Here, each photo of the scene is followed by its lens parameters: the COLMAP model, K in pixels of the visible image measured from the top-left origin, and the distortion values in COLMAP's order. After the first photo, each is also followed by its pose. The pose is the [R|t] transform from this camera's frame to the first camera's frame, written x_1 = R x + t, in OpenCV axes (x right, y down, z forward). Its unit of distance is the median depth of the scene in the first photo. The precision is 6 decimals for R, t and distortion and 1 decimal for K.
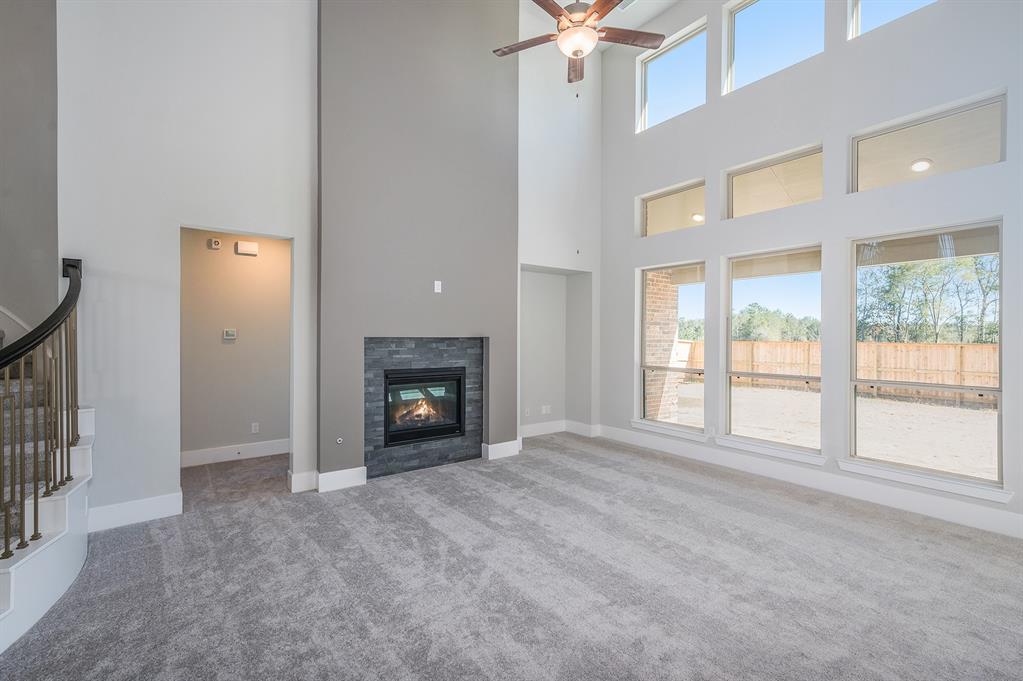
lens RADIAL K [[455.3, 0, 514.2], [0, 455.3, 341.5], [0, 0, 1]] dist [-0.002374, 0.000095]
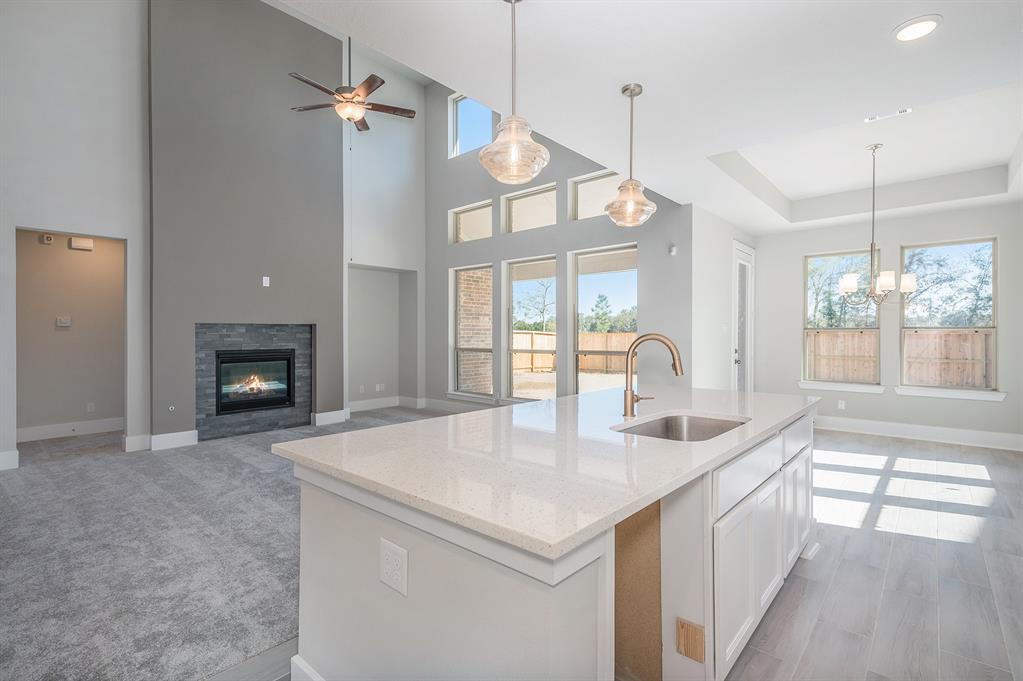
lens RADIAL K [[481.6, 0, 513.3], [0, 481.6, 336.2], [0, 0, 1]] dist [0.004431, 0.000801]
pose [[0.980732, -0.008828, 0.195158, 0.215989], [0.010173, 0.999931, -0.005892, 0.037070], [-0.195092, 0.007764, 0.980754, -0.364064]]
